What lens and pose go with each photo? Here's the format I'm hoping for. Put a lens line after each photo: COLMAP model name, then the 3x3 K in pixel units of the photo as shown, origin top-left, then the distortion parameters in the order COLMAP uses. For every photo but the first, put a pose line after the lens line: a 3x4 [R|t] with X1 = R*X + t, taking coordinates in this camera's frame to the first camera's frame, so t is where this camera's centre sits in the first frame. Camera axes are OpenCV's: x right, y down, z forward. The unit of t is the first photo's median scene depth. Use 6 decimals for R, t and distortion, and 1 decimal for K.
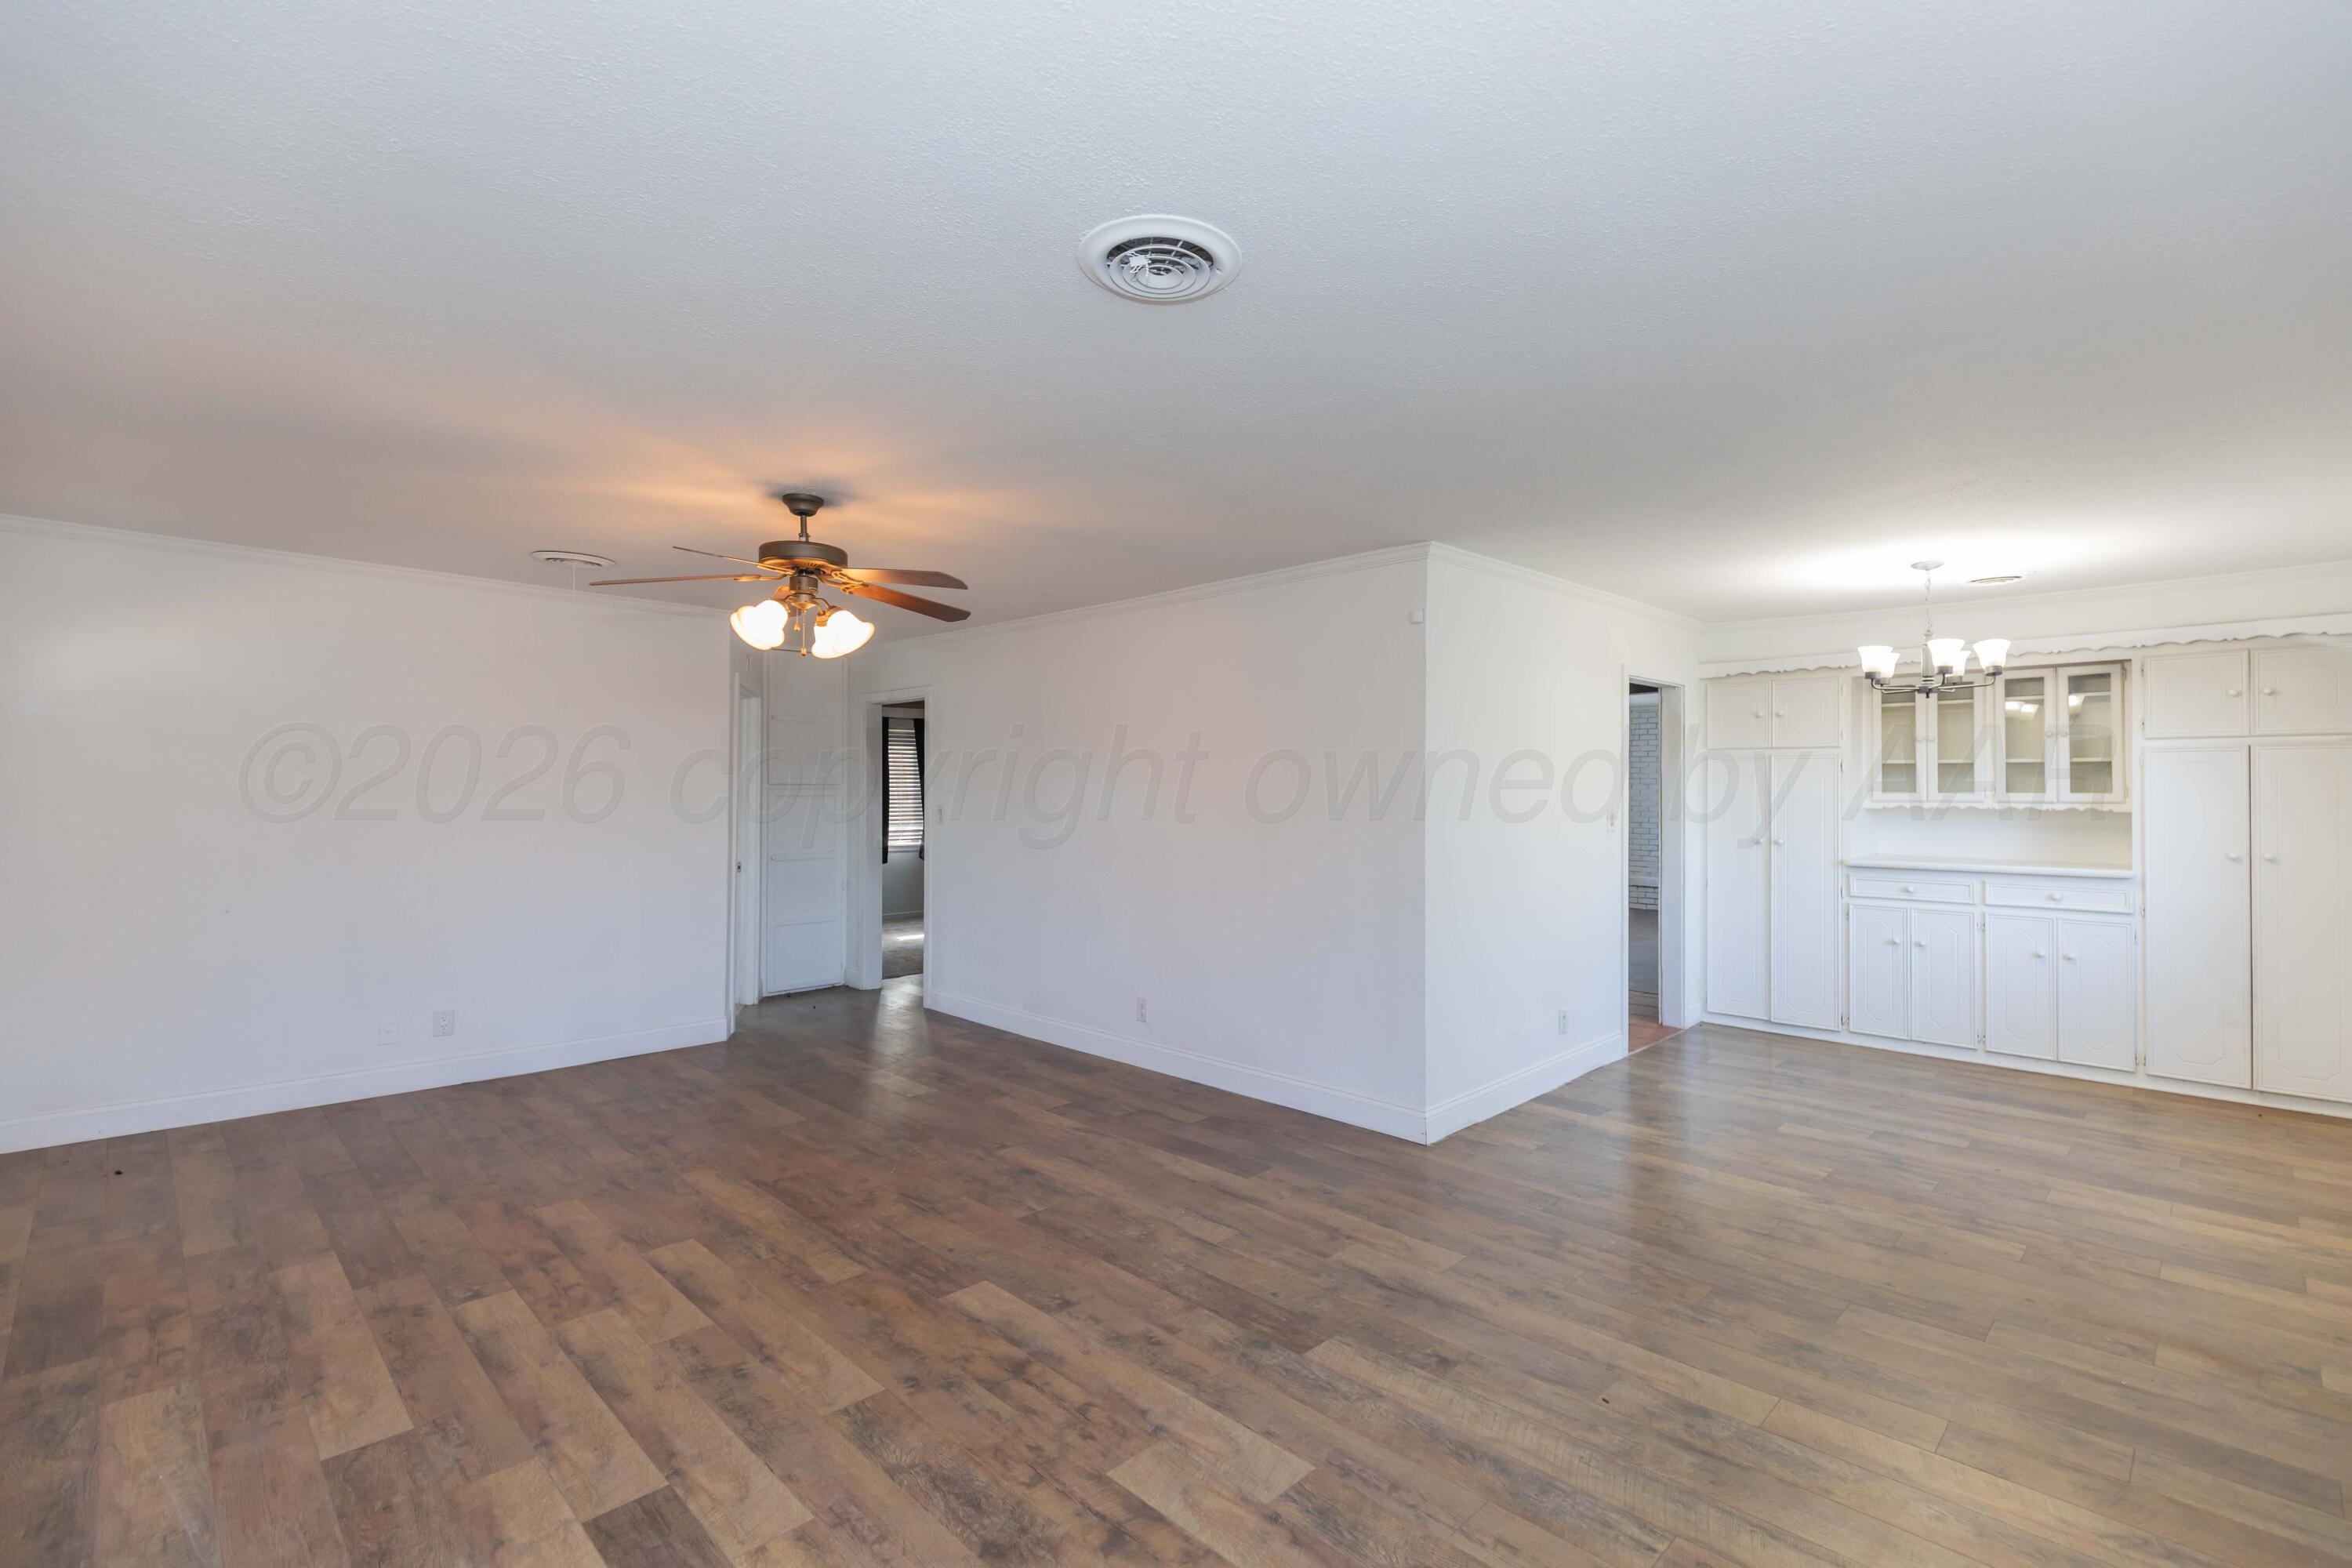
lens RADIAL K [[1052.4, 0, 1191.0], [0, 1052.4, 790.3], [0, 0, 1]] dist [0.009217, -0.000465]
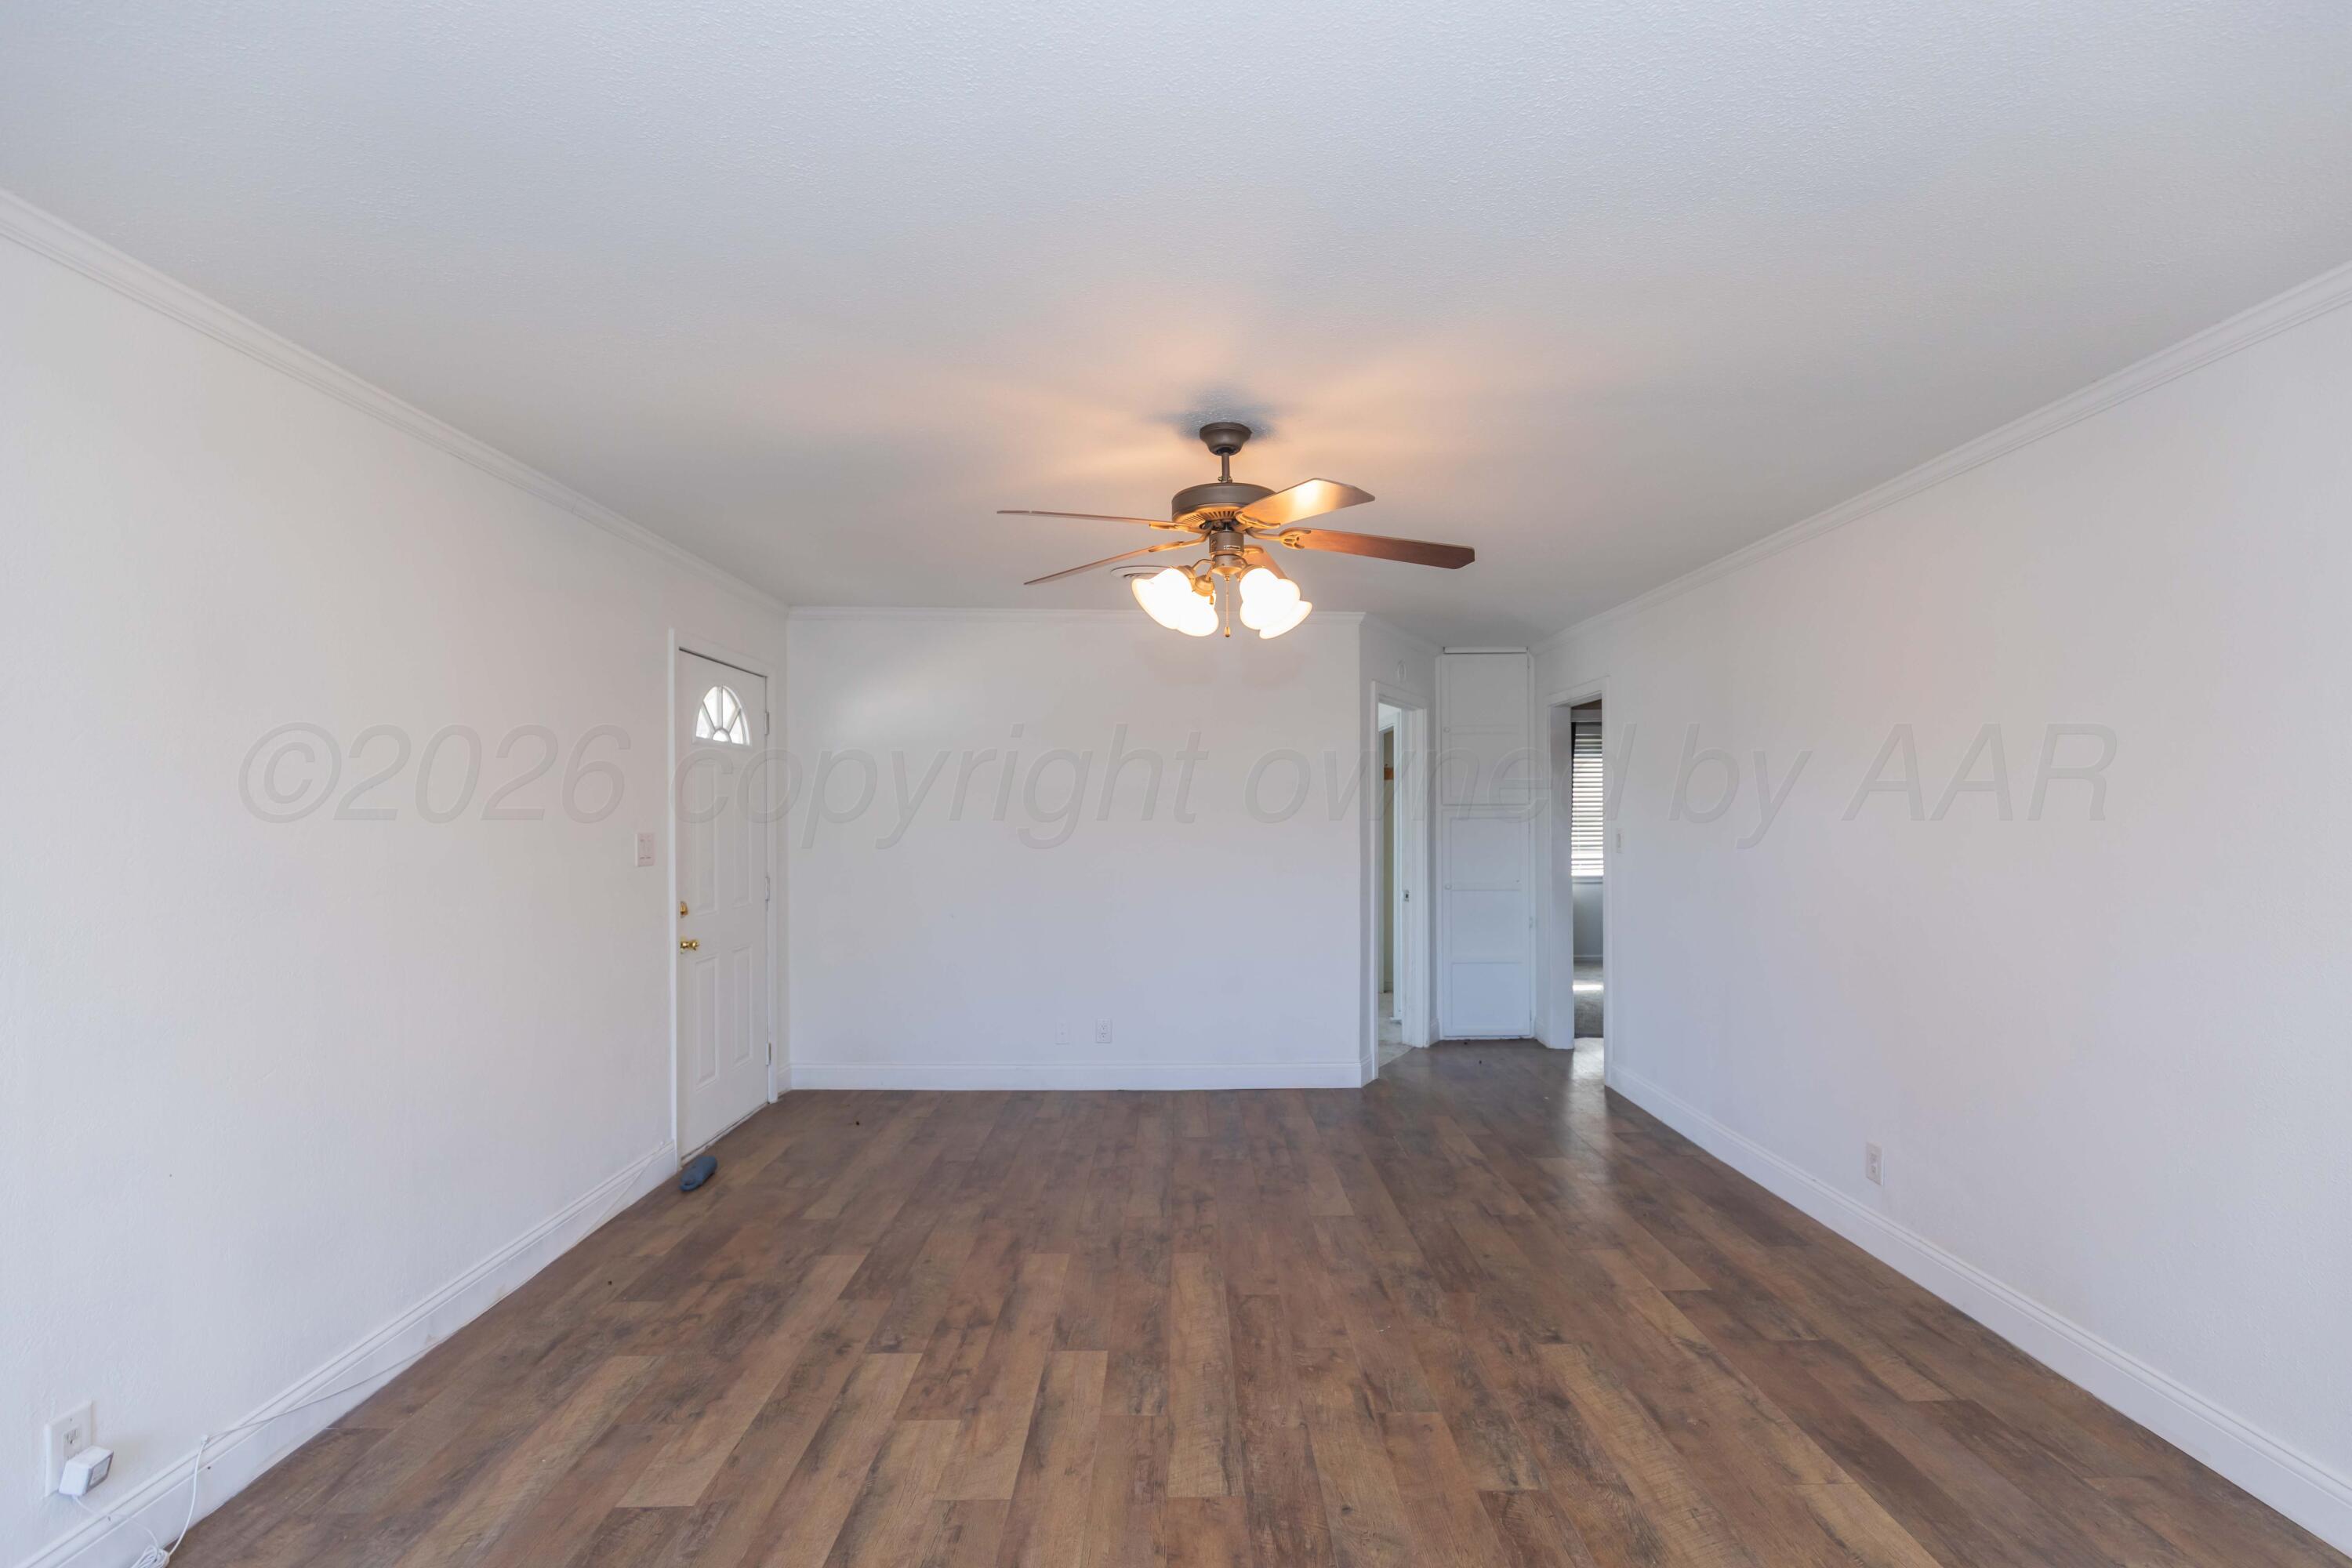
lens RADIAL K [[1057.8, 0, 1211.8], [0, 1057.8, 818.4], [0, 0, 1]] dist [0.009088, -0.001235]
pose [[0.724842, -0.000518, -0.688915, 0.156722], [0.006389, 0.999962, 0.005970, 0.000386], [0.688886, -0.008729, 0.724818, 0.435658]]
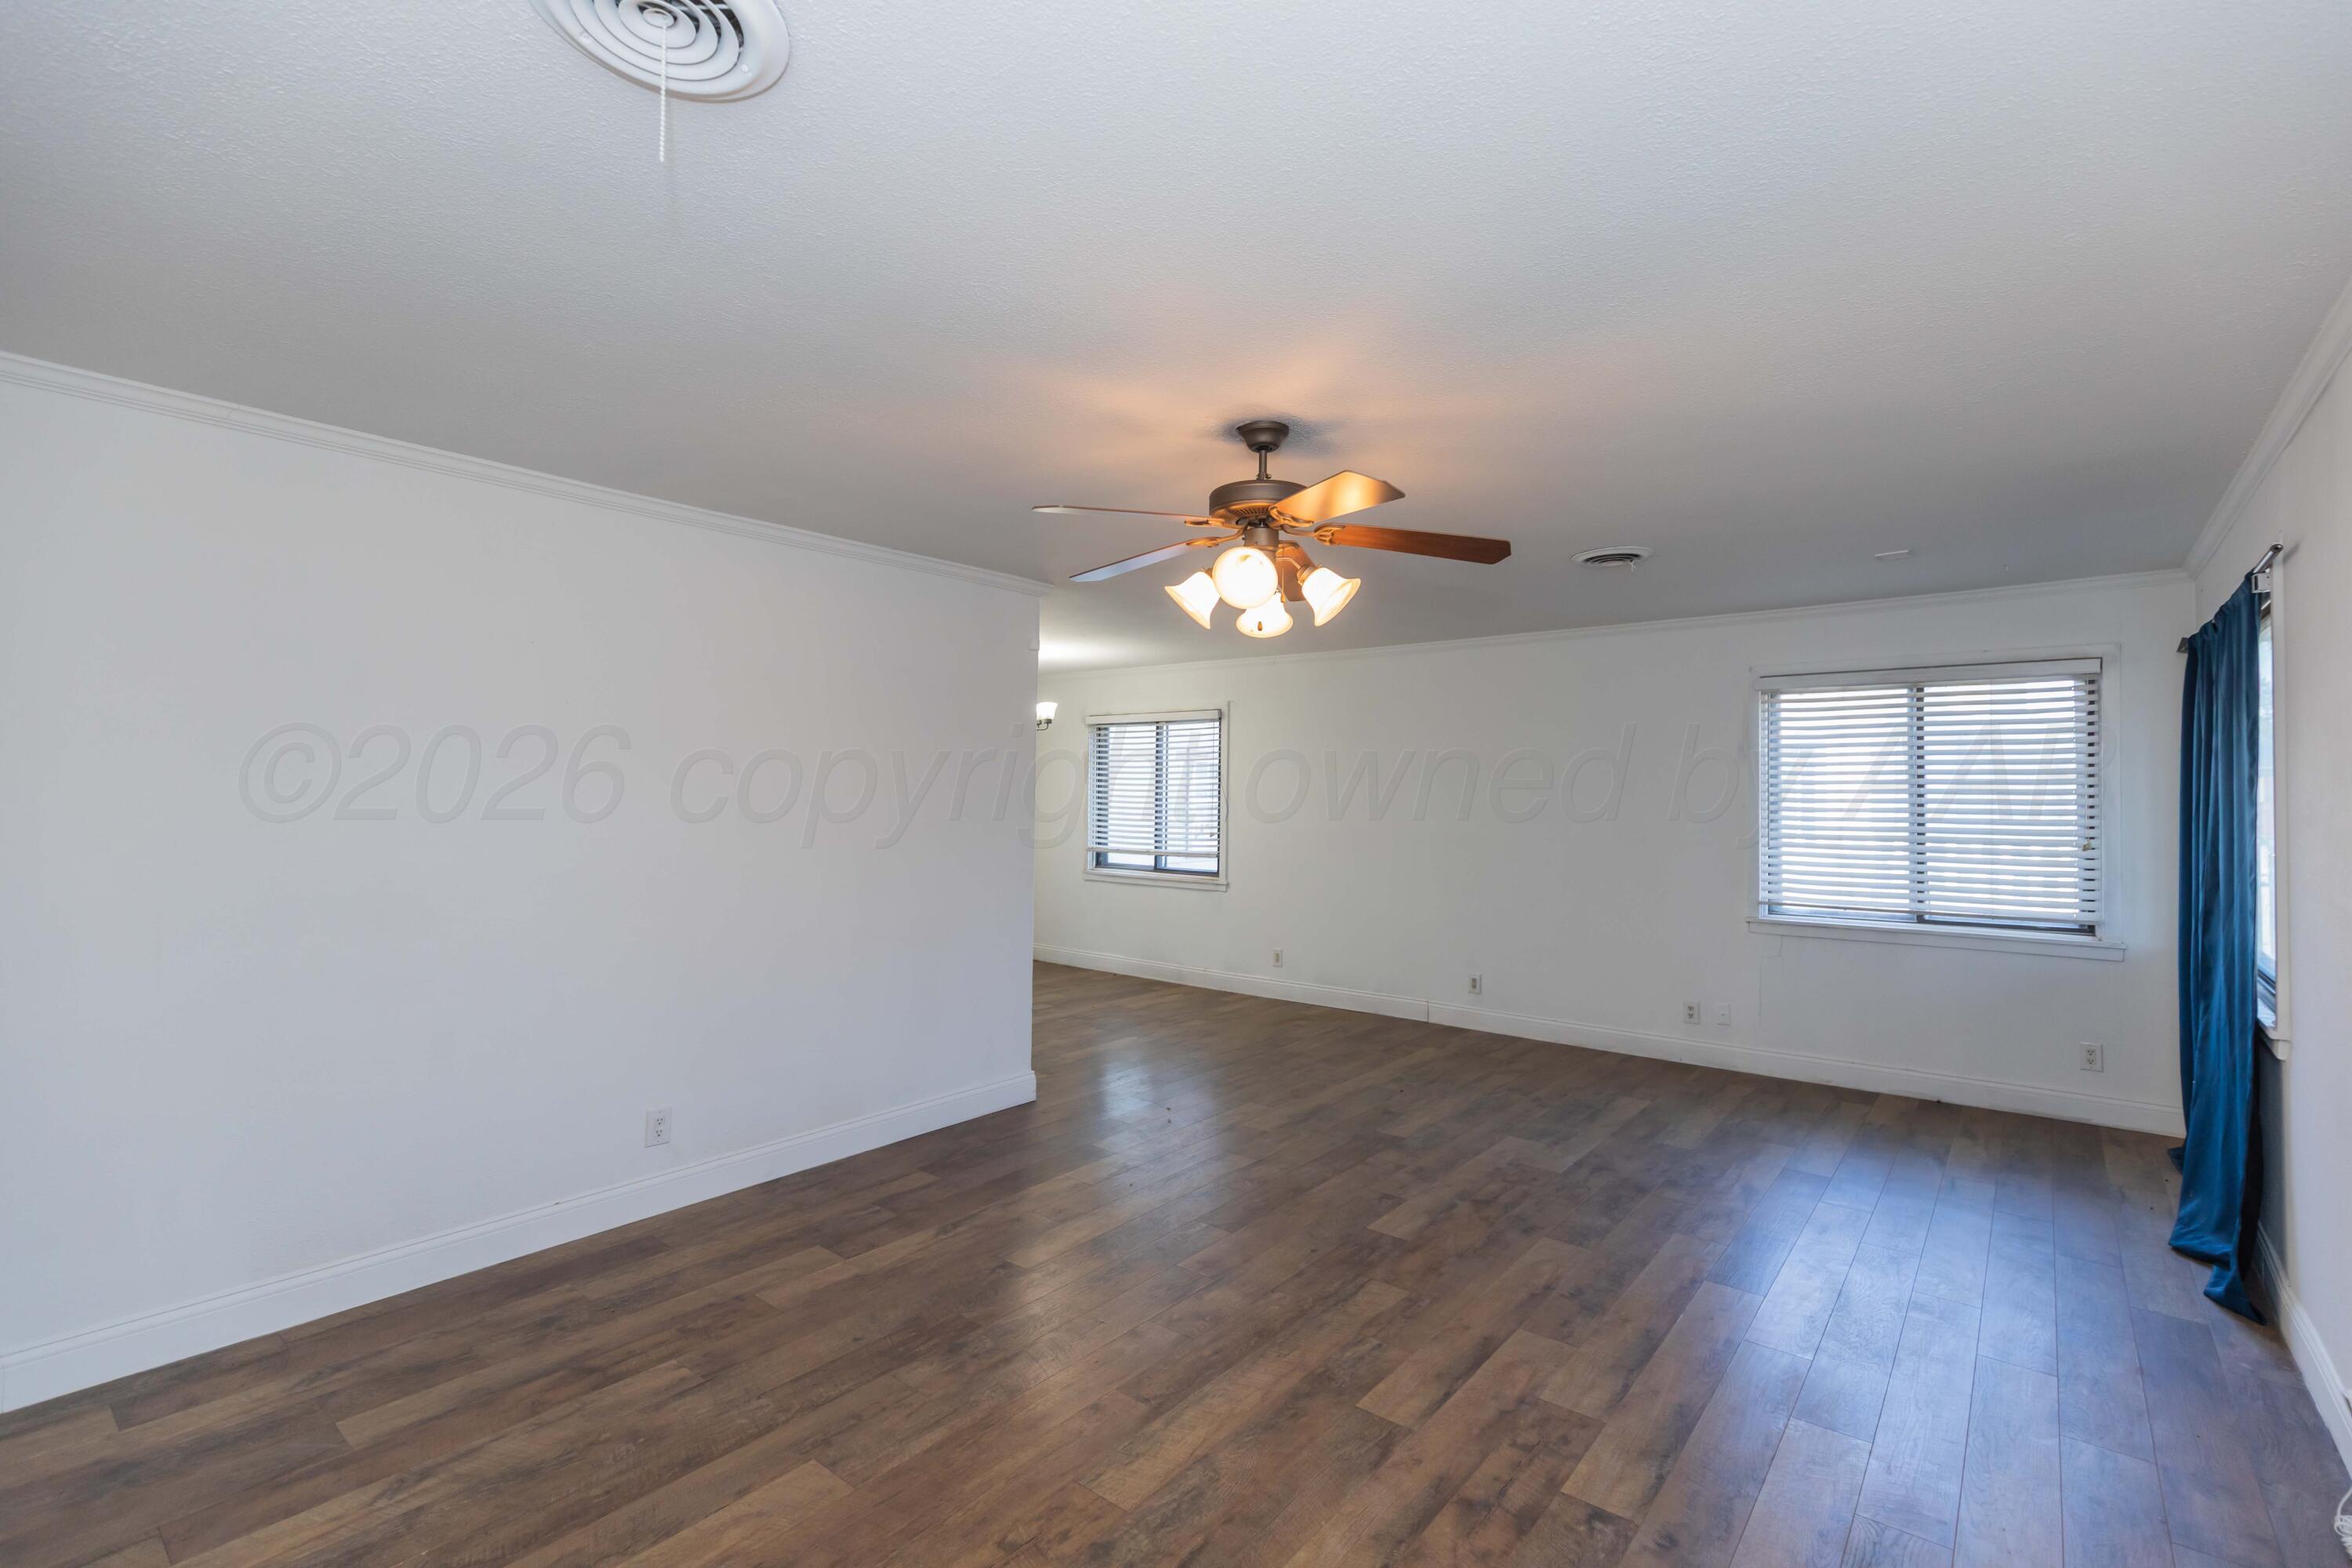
lens RADIAL K [[1057.8, 0, 1211.8], [0, 1057.8, 818.4], [0, 0, 1]] dist [0.009088, -0.001235]
pose [[-0.117388, -0.026162, 0.992741, -1.135954], [-0.008936, 0.999640, 0.025287, -0.003717], [-0.993046, -0.005903, -0.117580, 1.139699]]
